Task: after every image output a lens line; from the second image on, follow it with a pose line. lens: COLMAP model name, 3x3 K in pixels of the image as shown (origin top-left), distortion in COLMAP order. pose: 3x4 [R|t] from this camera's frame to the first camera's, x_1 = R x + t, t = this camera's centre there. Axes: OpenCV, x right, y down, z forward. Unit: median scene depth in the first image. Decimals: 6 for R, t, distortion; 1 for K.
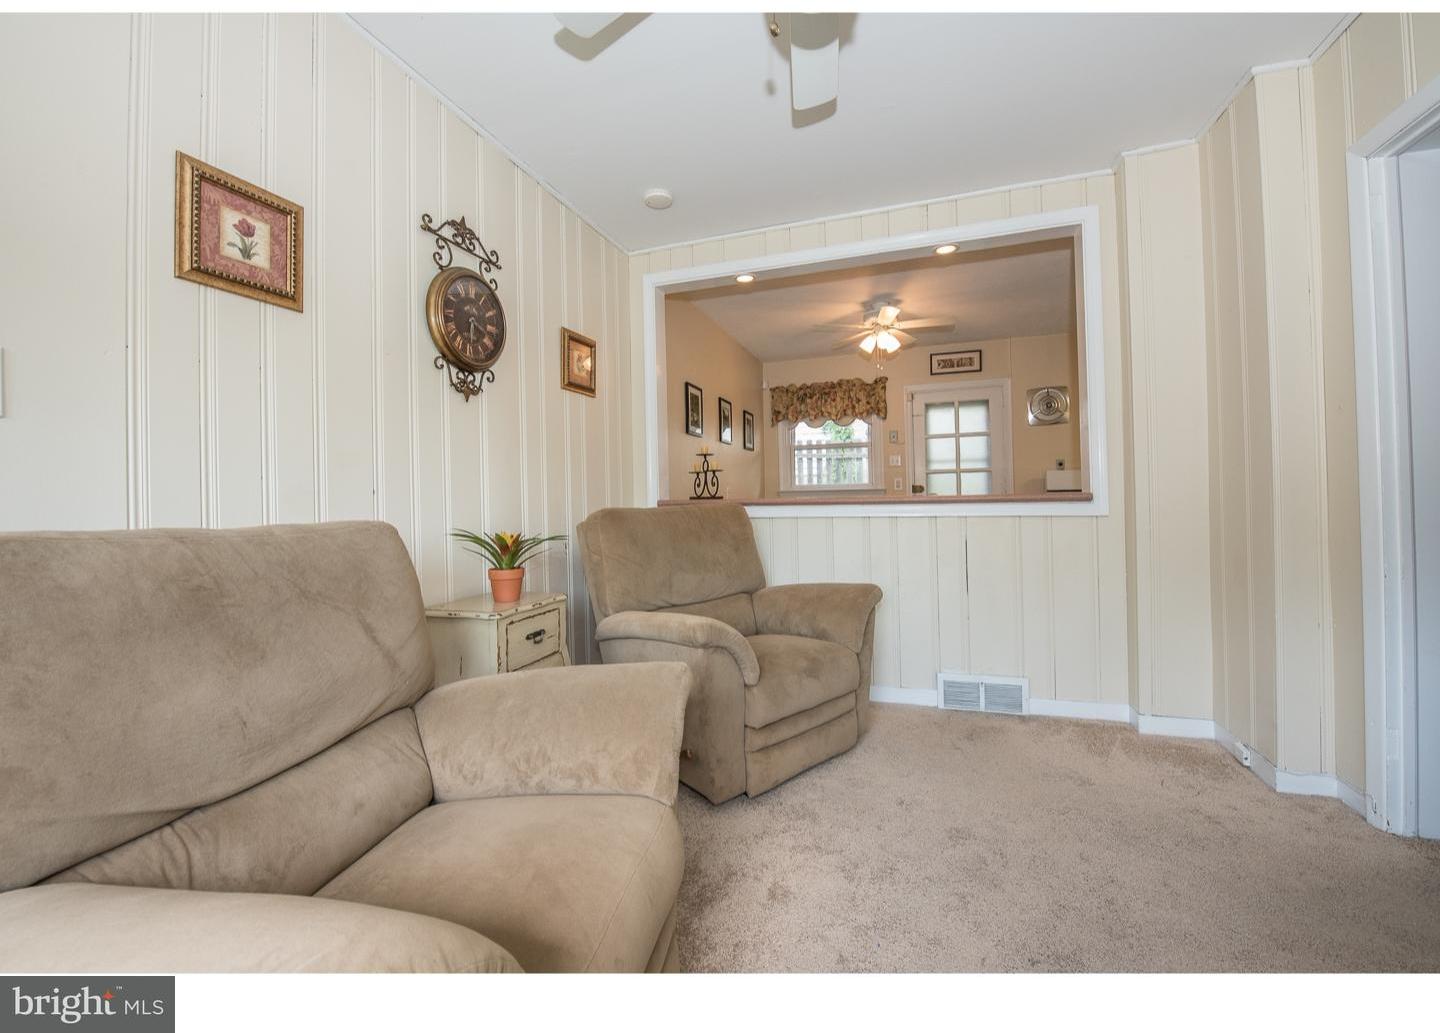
lens RADIAL K [[570.9, 0, 717.5], [0, 570.9, 464.6], [0, 0, 1]] dist [-0.017845, -0.000070]
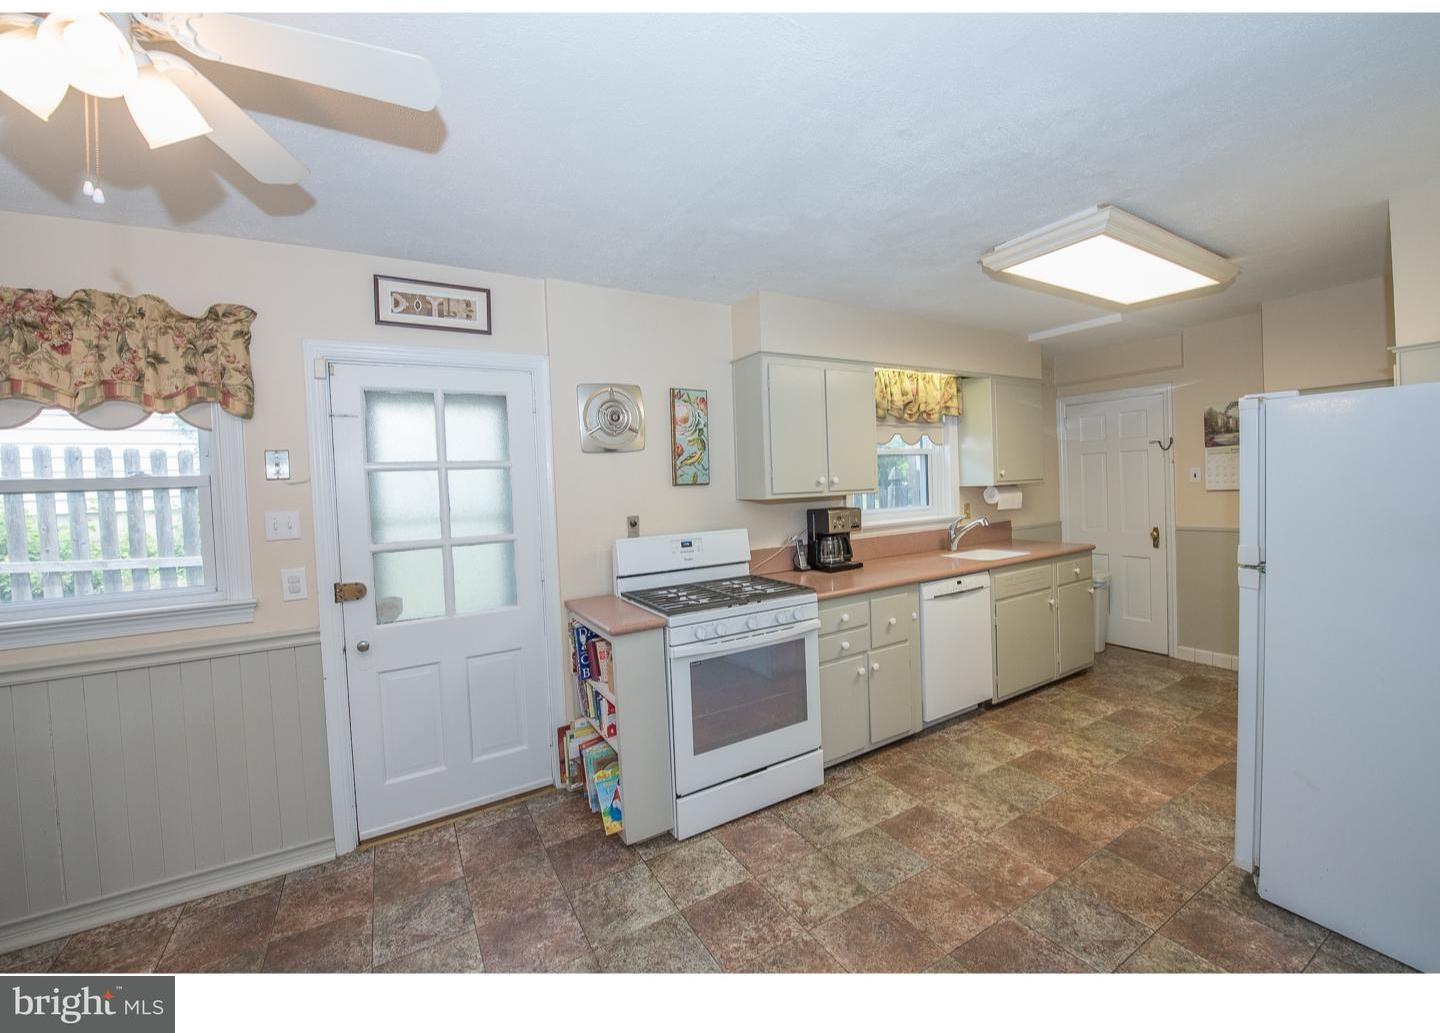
lens RADIAL K [[571.5, 0, 702.9], [0, 571.5, 516.2], [0, 0, 1]] dist [-0.001943, -0.000293]
pose [[0.682888, -0.030630, 0.729881, 0.226545], [0.009234, 0.999403, 0.033301, -0.024821], [-0.730465, -0.016001, 0.682763, 0.529513]]
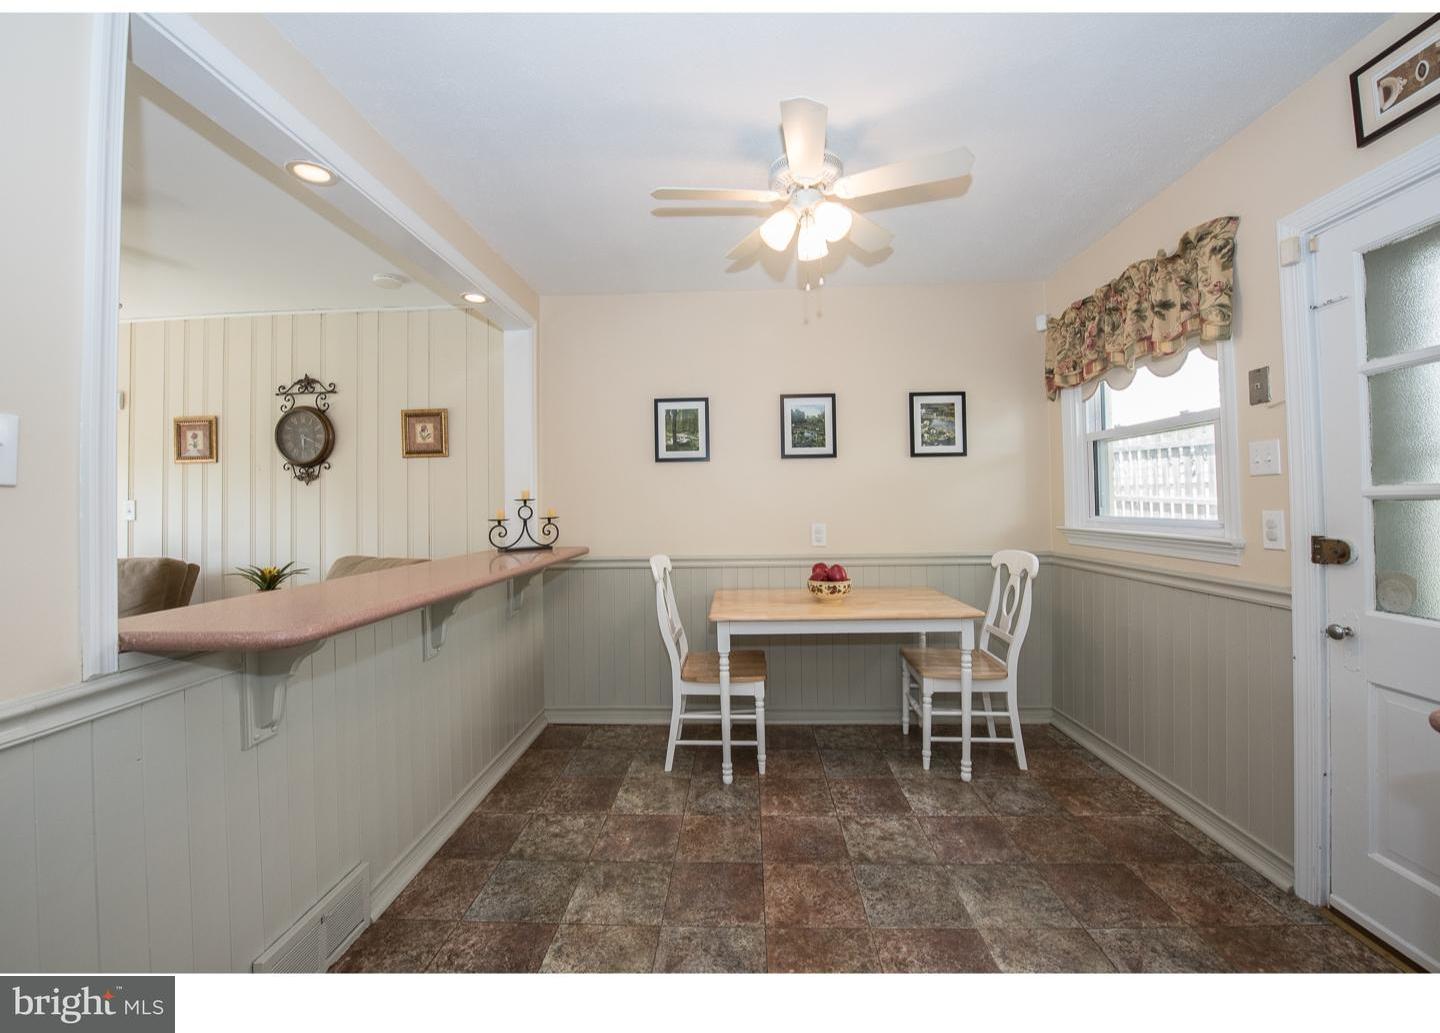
lens RADIAL K [[570.9, 0, 717.5], [0, 570.9, 464.6], [0, 0, 1]] dist [-0.017845, -0.000070]
pose [[0.279800, -0.046948, -0.958910, 0.545060], [0.067291, 0.997306, -0.029193, -0.015625], [0.957697, -0.056358, 0.282205, 0.620723]]
